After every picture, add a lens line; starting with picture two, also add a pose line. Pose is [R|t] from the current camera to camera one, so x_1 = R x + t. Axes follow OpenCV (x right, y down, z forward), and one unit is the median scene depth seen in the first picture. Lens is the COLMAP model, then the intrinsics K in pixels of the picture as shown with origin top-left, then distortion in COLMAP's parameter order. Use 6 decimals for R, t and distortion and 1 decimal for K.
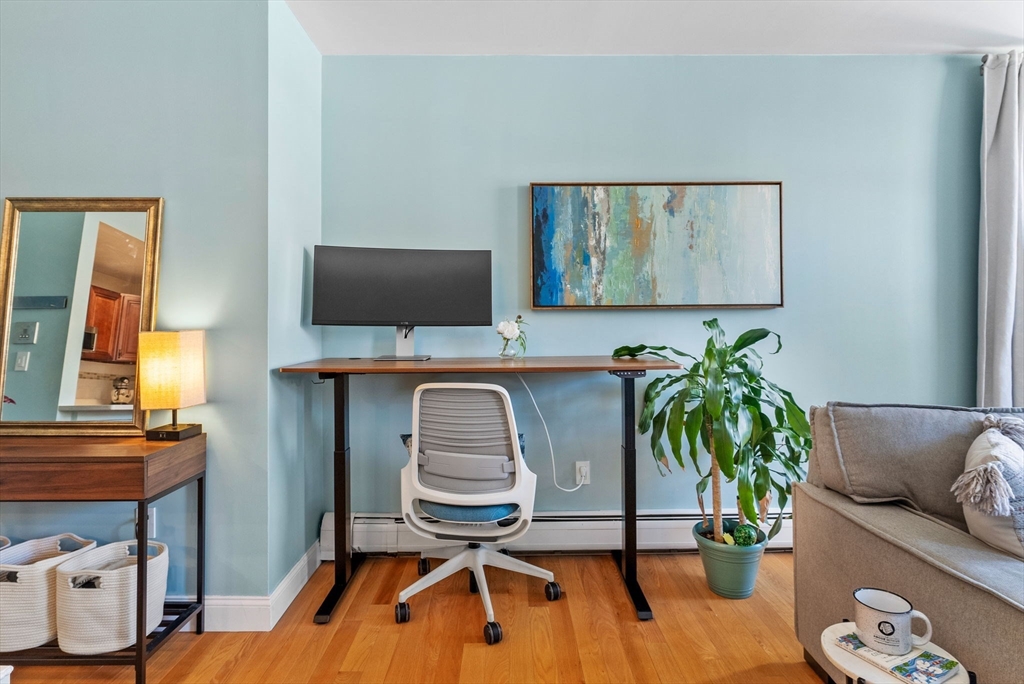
lens RADIAL K [[566.5, 0, 534.7], [0, 566.5, 315.0], [0, 0, 1]] dist [-0.005502, 0.000031]
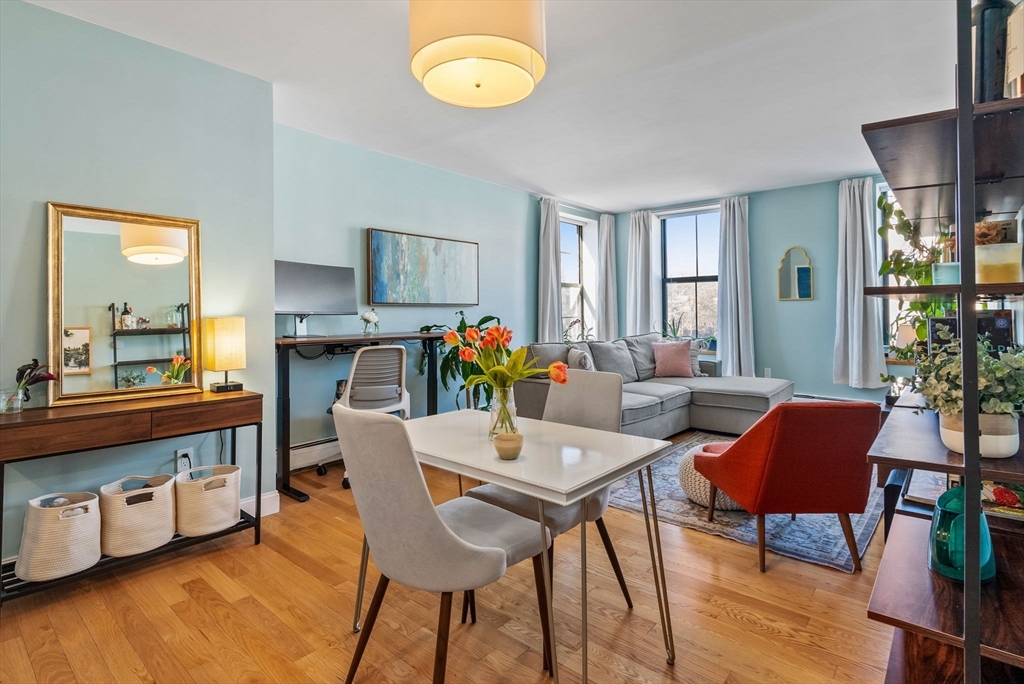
lens RADIAL K [[497.3, 0, 561.0], [0, 497.3, 313.5], [0, 0, 1]] dist [0.009309, -0.003158]
pose [[0.620028, 0.001716, 0.784578, -0.797445], [-0.007261, 0.999967, 0.003551, 0.006287], [-0.784546, -0.007898, 0.620020, -0.334356]]
